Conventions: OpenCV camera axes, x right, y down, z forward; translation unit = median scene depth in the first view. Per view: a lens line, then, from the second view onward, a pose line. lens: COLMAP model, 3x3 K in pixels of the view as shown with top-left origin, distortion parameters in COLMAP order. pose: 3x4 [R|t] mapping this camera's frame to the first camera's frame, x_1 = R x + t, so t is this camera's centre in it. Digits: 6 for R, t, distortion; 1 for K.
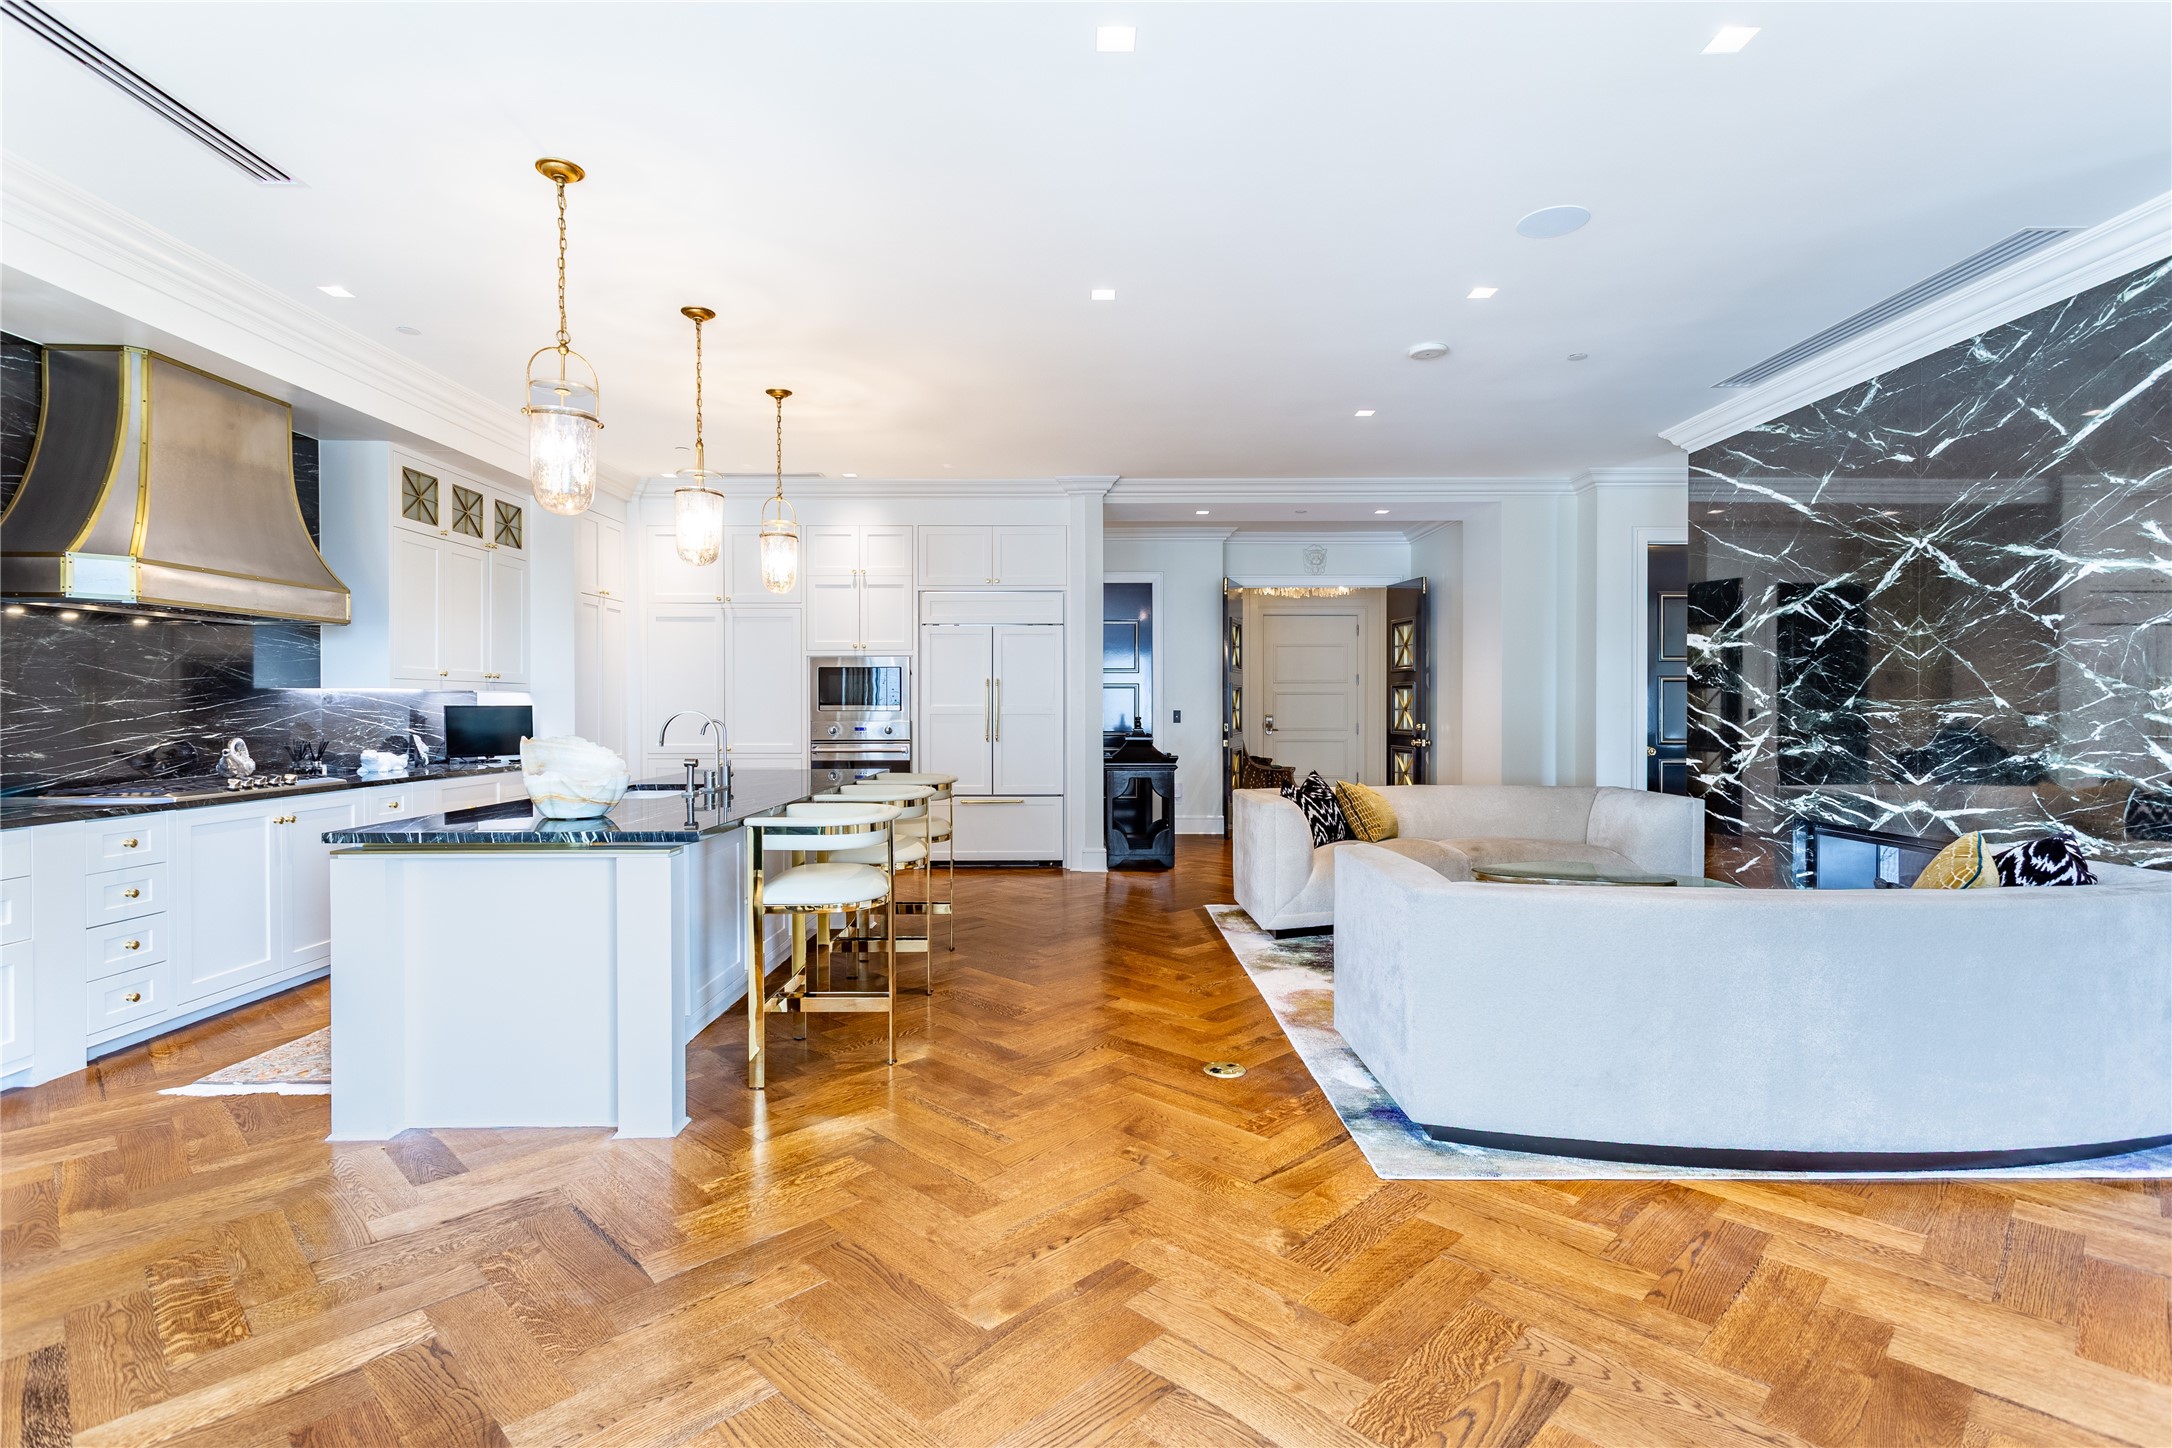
lens RADIAL K [[1046.6, 0, 1089.8], [0, 1046.6, 711.4], [0, 0, 1]] dist [0.001446, 0.004262]
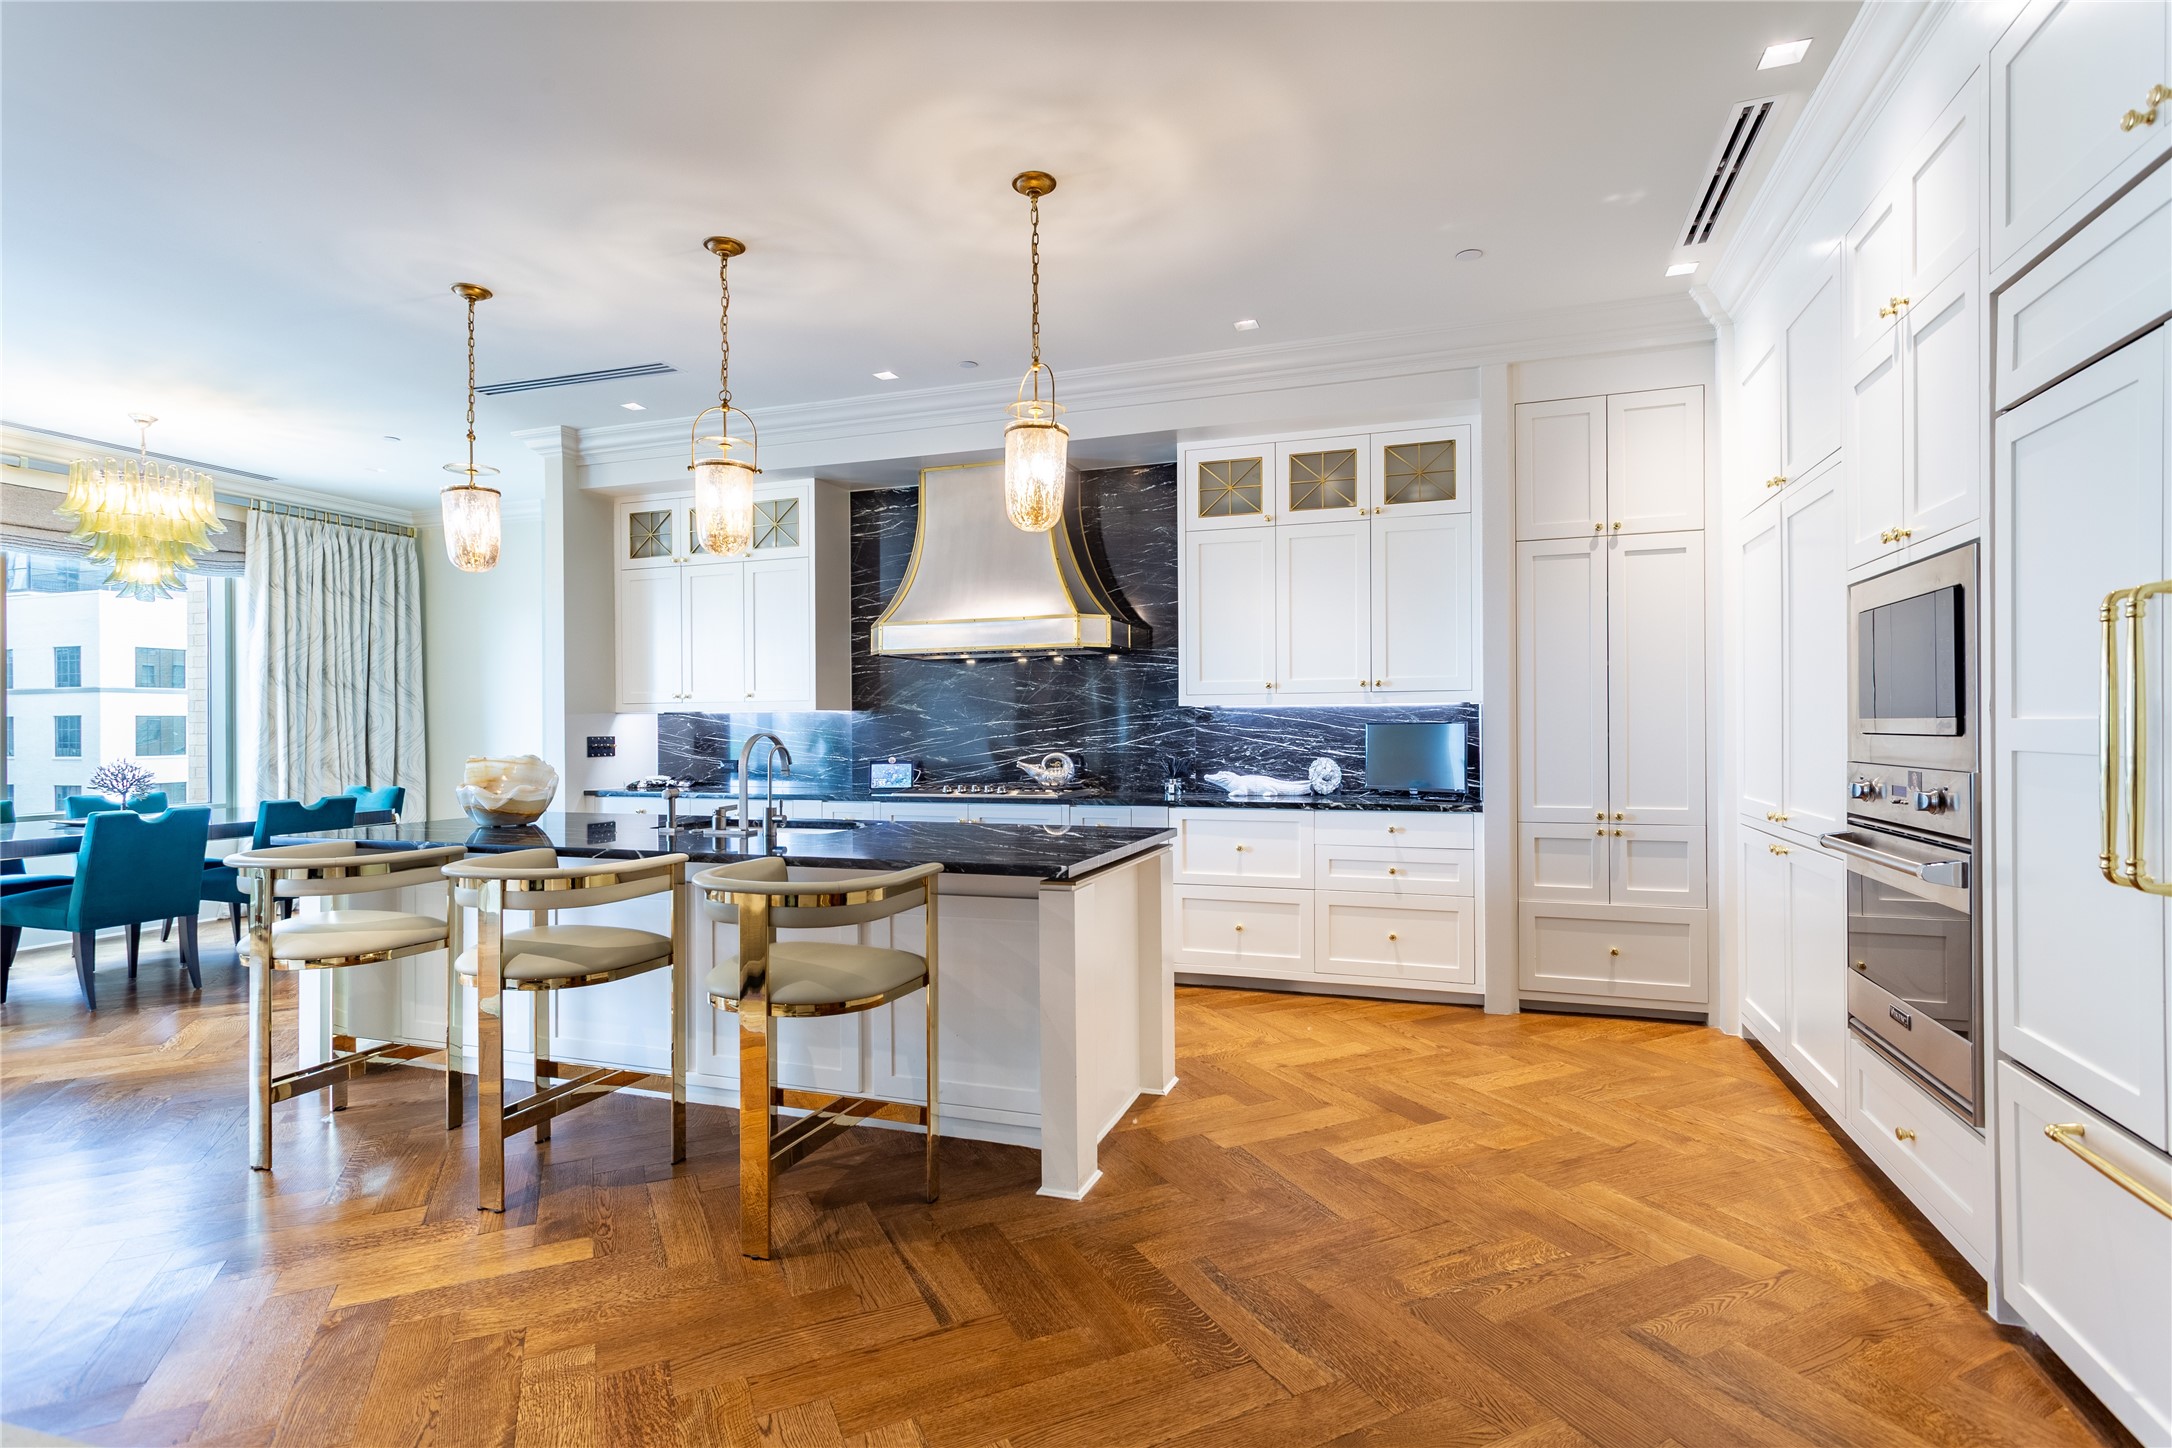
lens RADIAL K [[1046.6, 0, 1103.6], [0, 1046.6, 729.6], [0, 0, 1]] dist [0.001446, 0.004262]
pose [[-0.327955, 0.007357, -0.944665, 0.258023], [0.002682, 0.999973, 0.006857, -0.007617], [0.944690, -0.000285, -0.327965, 1.324869]]
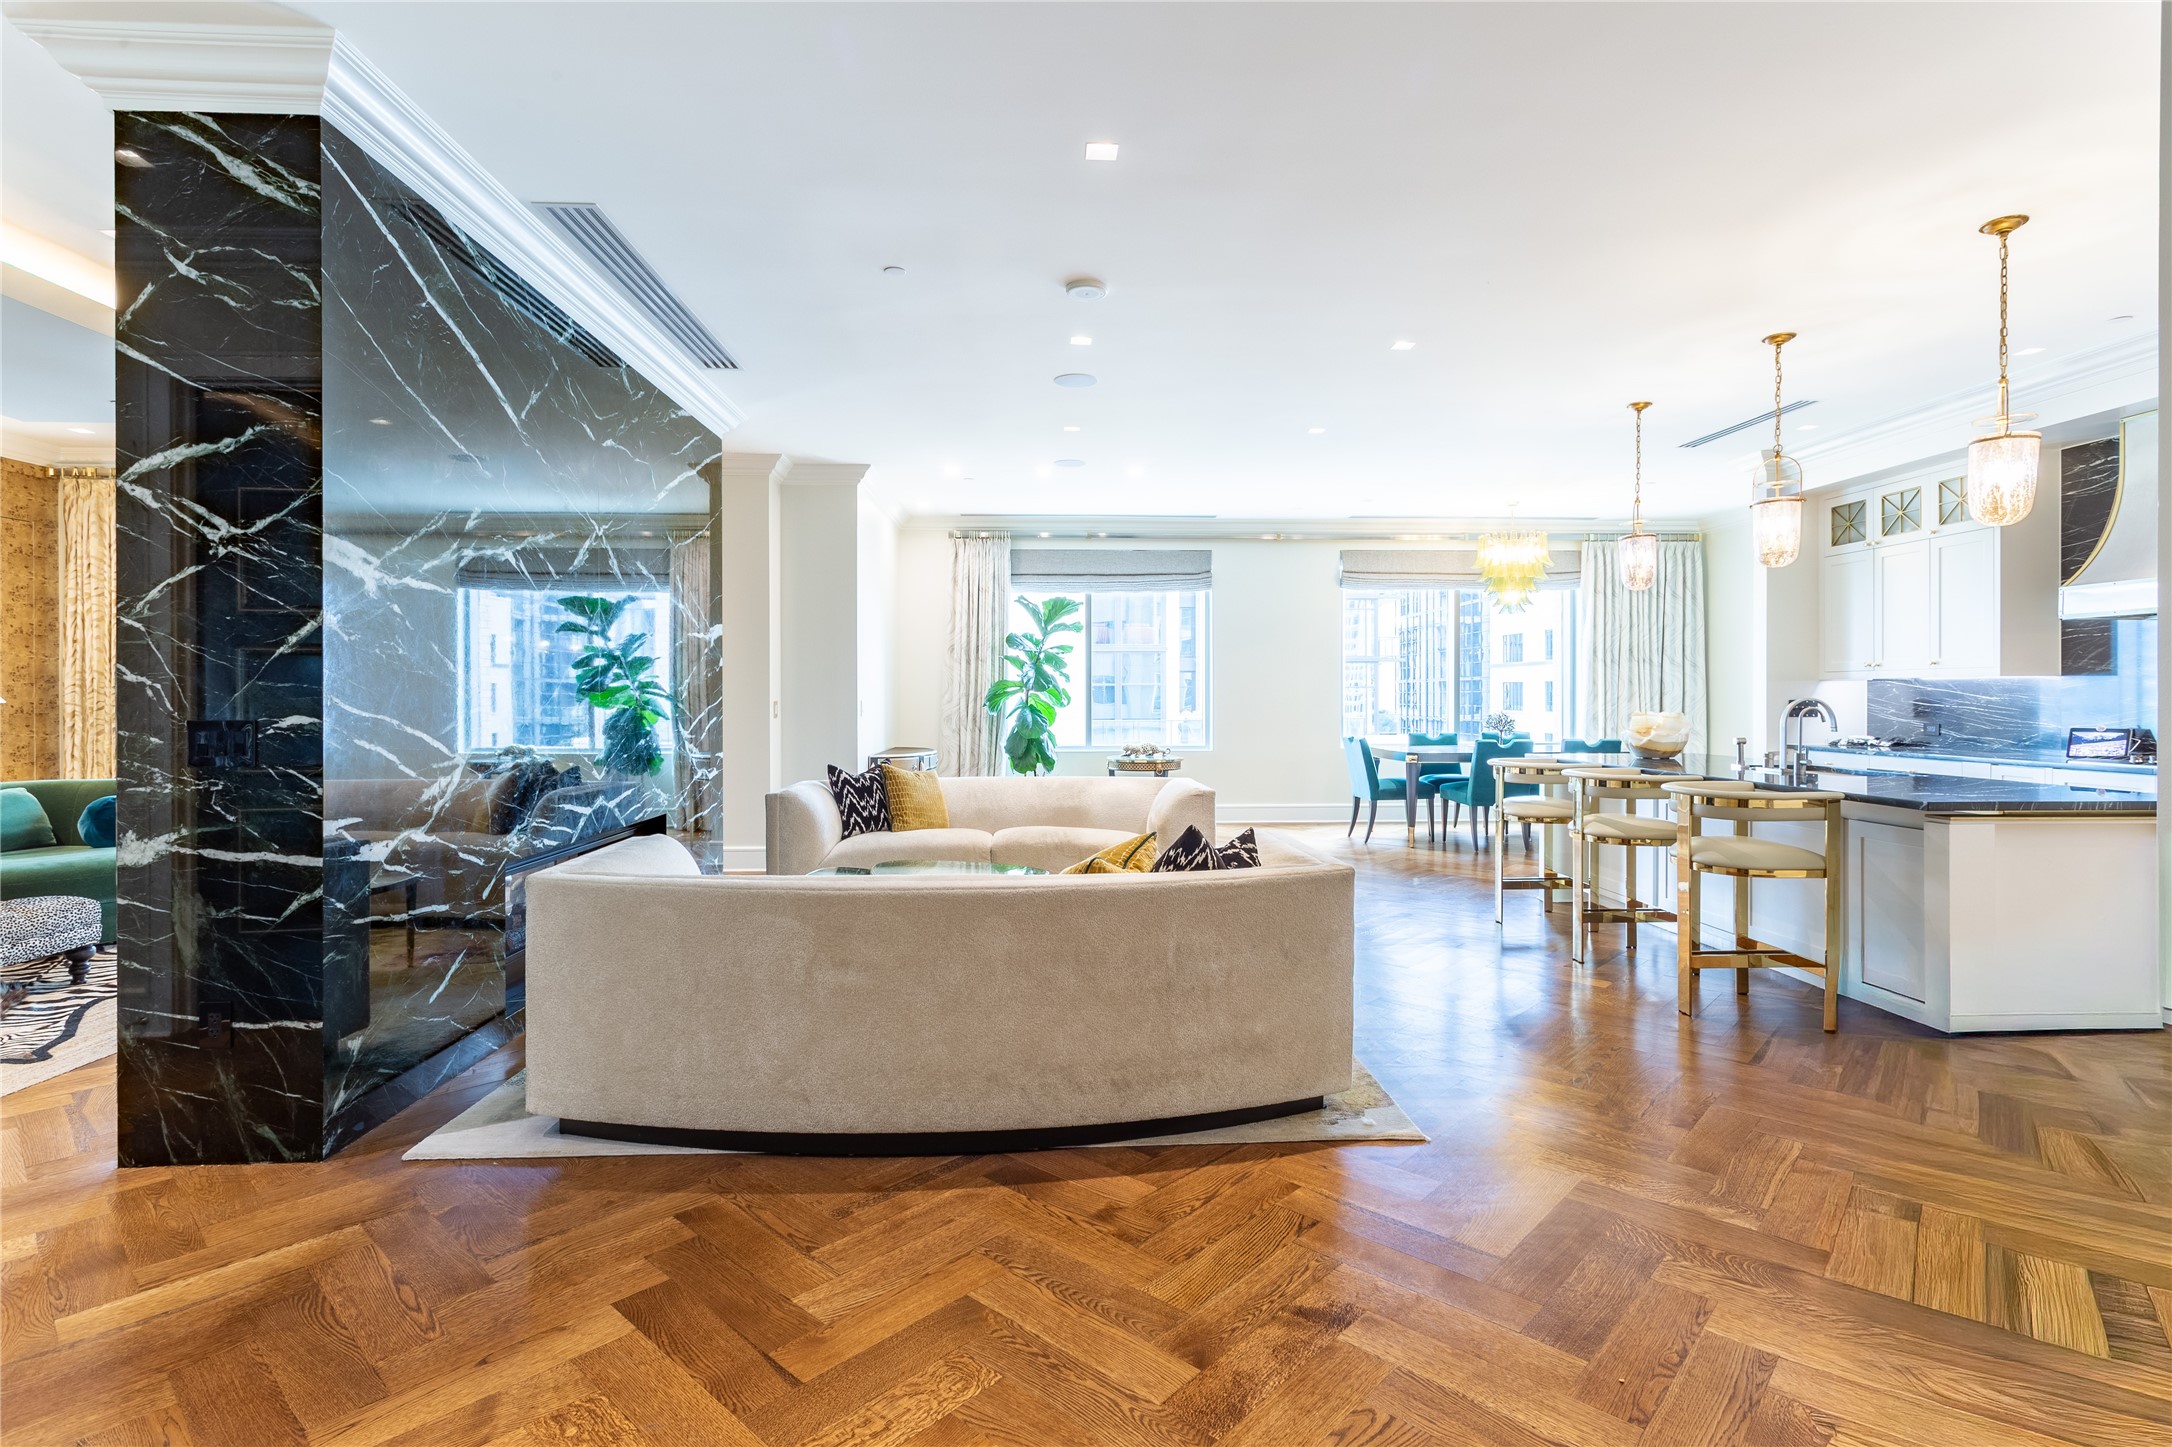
lens RADIAL K [[1046.6, 0, 1087.4], [0, 1046.6, 699.1], [0, 0, 1]] dist [0.001446, 0.004262]
pose [[-0.999542, 0.003209, -0.030080, 0.332153], [0.002917, 0.999948, 0.009756, -0.010898], [0.030110, 0.009664, -0.999500, 1.787595]]
